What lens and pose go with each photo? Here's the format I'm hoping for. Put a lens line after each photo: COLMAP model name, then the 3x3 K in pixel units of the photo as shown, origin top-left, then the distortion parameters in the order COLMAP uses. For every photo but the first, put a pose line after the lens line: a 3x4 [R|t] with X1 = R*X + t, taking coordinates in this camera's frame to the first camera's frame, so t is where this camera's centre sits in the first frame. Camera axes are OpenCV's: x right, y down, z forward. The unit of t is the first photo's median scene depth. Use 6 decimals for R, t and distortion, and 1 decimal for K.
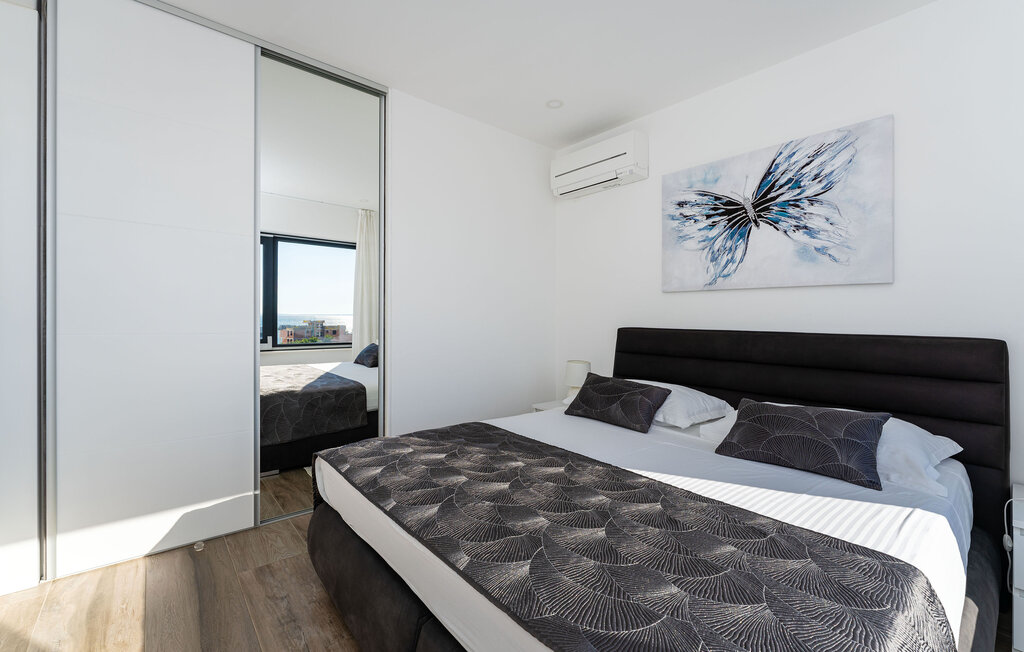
lens RADIAL K [[434.8, 0, 515.9], [0, 434.8, 322.5], [0, 0, 1]] dist [0.004073, 0.000260]
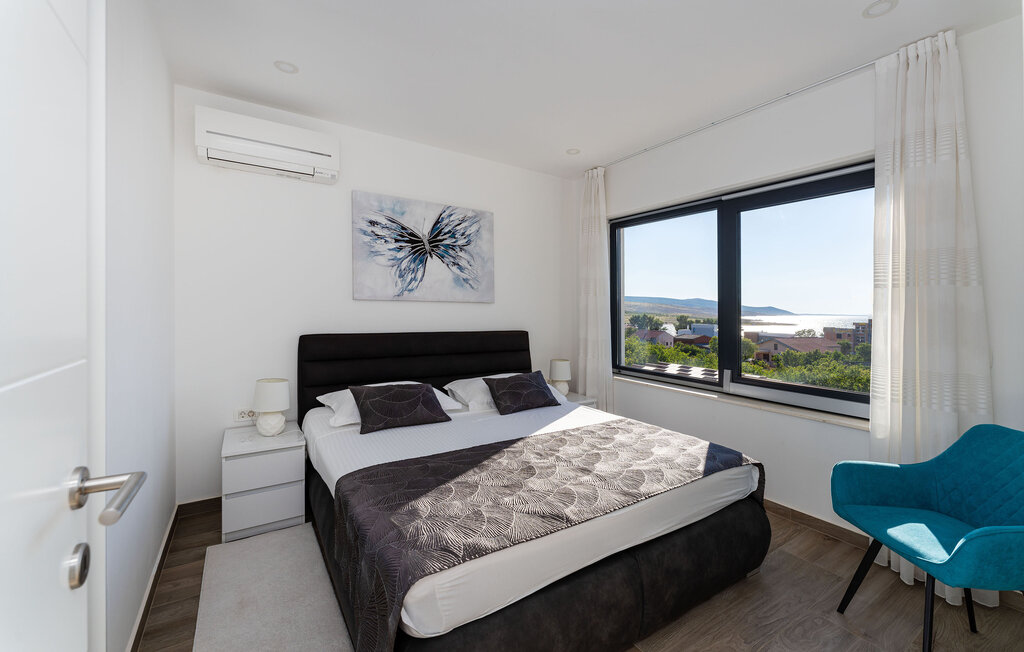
lens RADIAL K [[414.4, 0, 515.2], [0, 414.4, 318.1], [0, 0, 1]] dist [0.003474, -0.000617]
pose [[0.125183, -0.015337, 0.992015, -0.711617], [0.008599, 0.999860, 0.014373, -0.040027], [-0.992096, 0.006731, 0.125297, 0.544943]]
